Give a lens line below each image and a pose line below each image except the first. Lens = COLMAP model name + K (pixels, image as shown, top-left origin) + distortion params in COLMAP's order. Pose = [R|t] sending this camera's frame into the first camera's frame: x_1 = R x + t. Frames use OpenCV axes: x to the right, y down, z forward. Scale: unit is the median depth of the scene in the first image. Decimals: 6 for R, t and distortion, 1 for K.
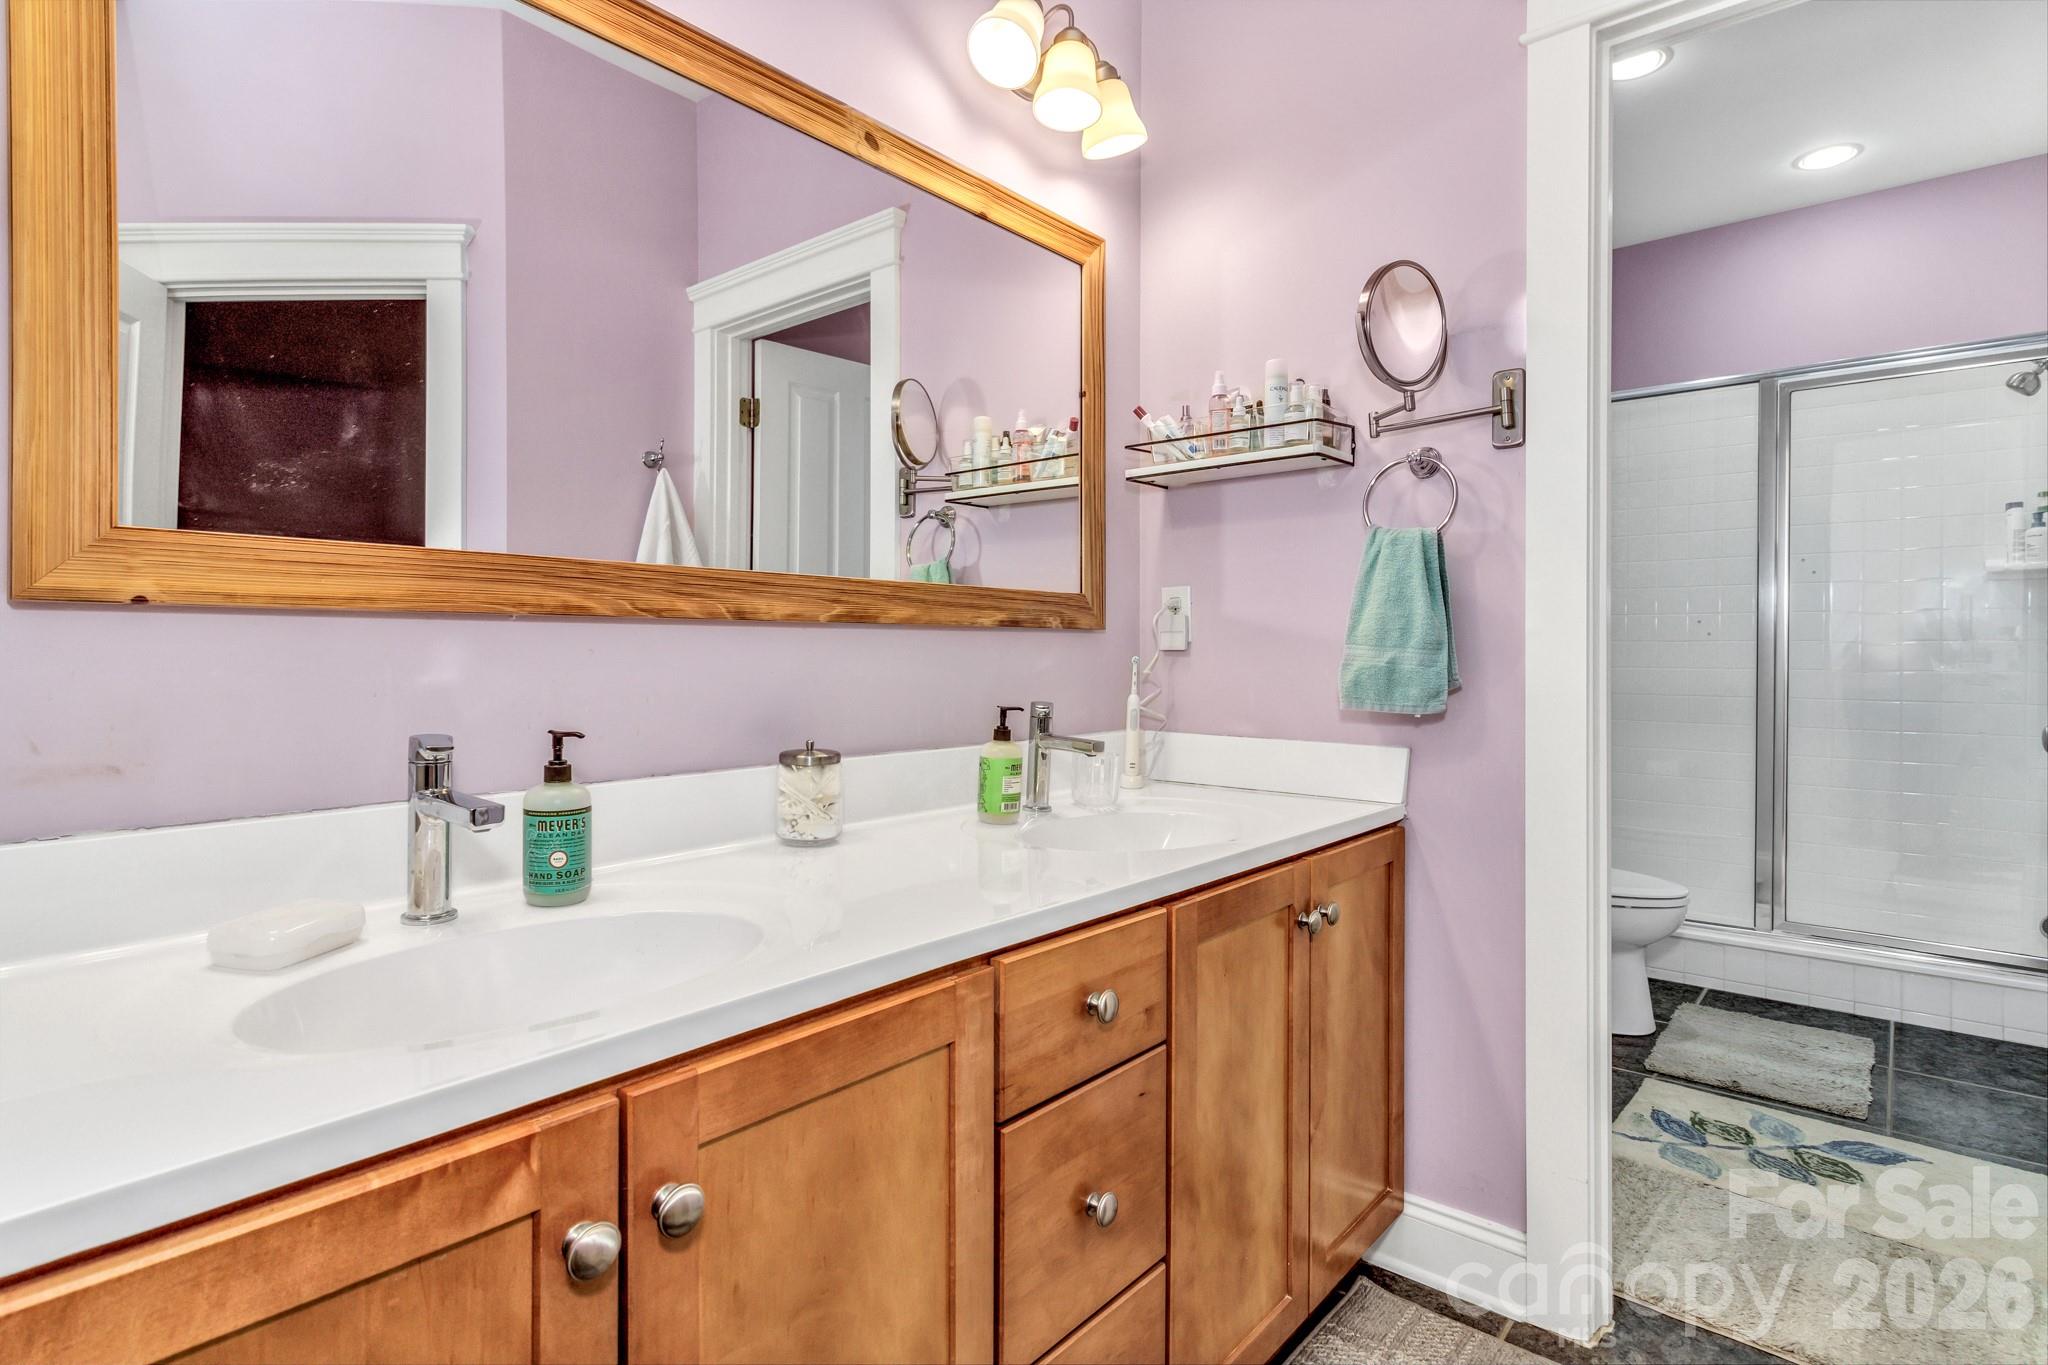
lens RADIAL K [[1059.4, 0, 1027.8], [0, 1059.4, 654.3], [0, 0, 1]] dist [-0.000136, -0.000014]
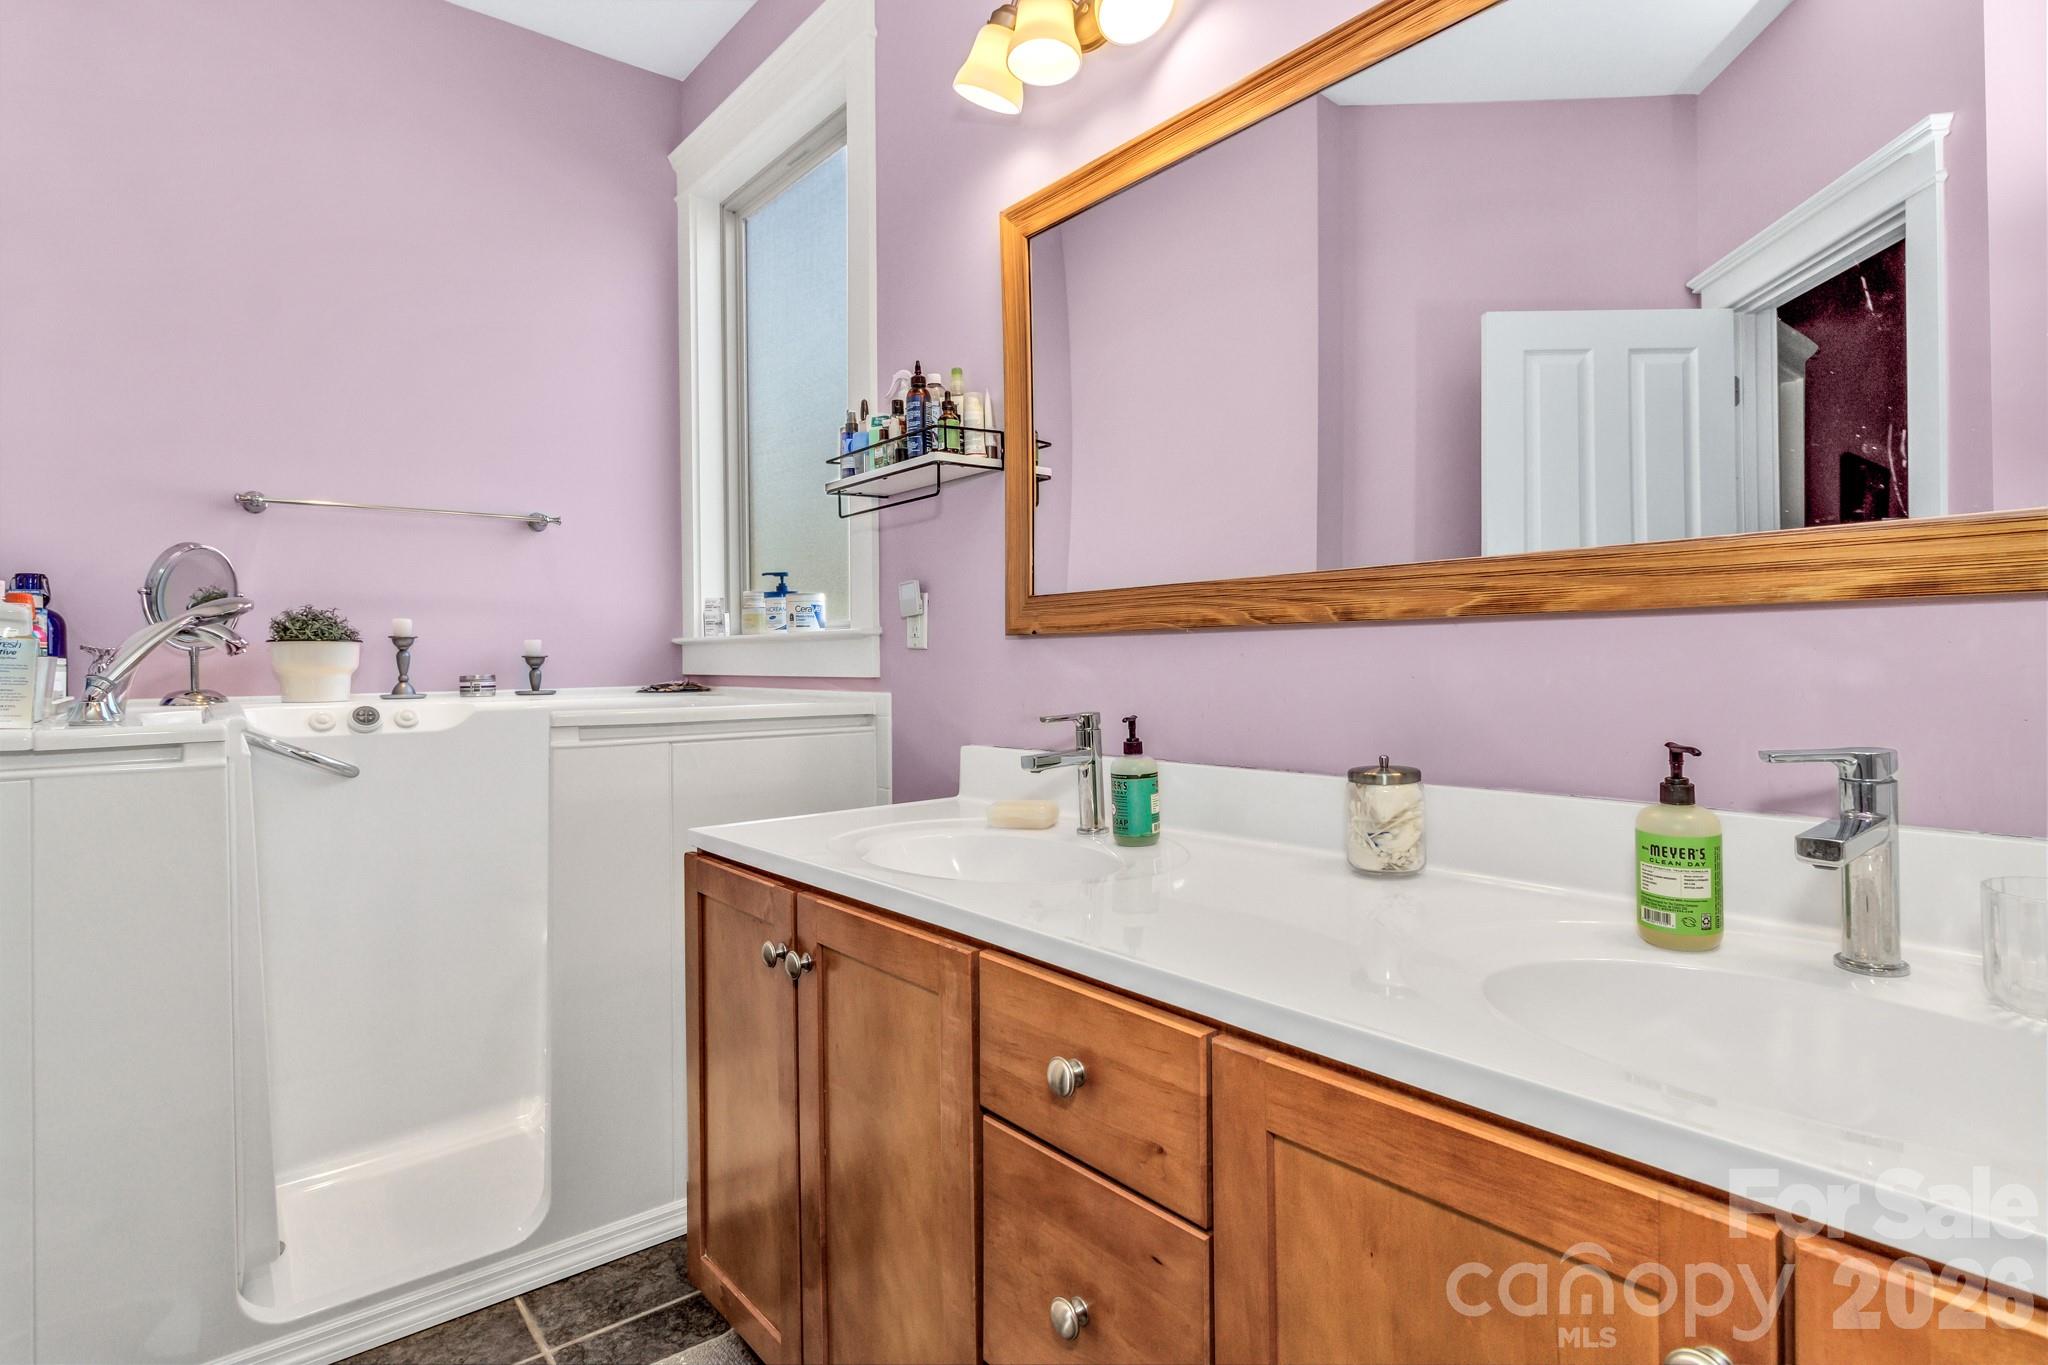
lens RADIAL K [[1025.2, 0, 1024.0], [0, 1025.2, 682.5], [0, 0, 1]] dist [-0.002784, -0.000314]
pose [[-0.165359, 0.017378, -0.986080, 0.669517], [0.004008, 0.999848, 0.016949, 0.005838], [0.986225, -0.001149, -0.165403, 0.847896]]
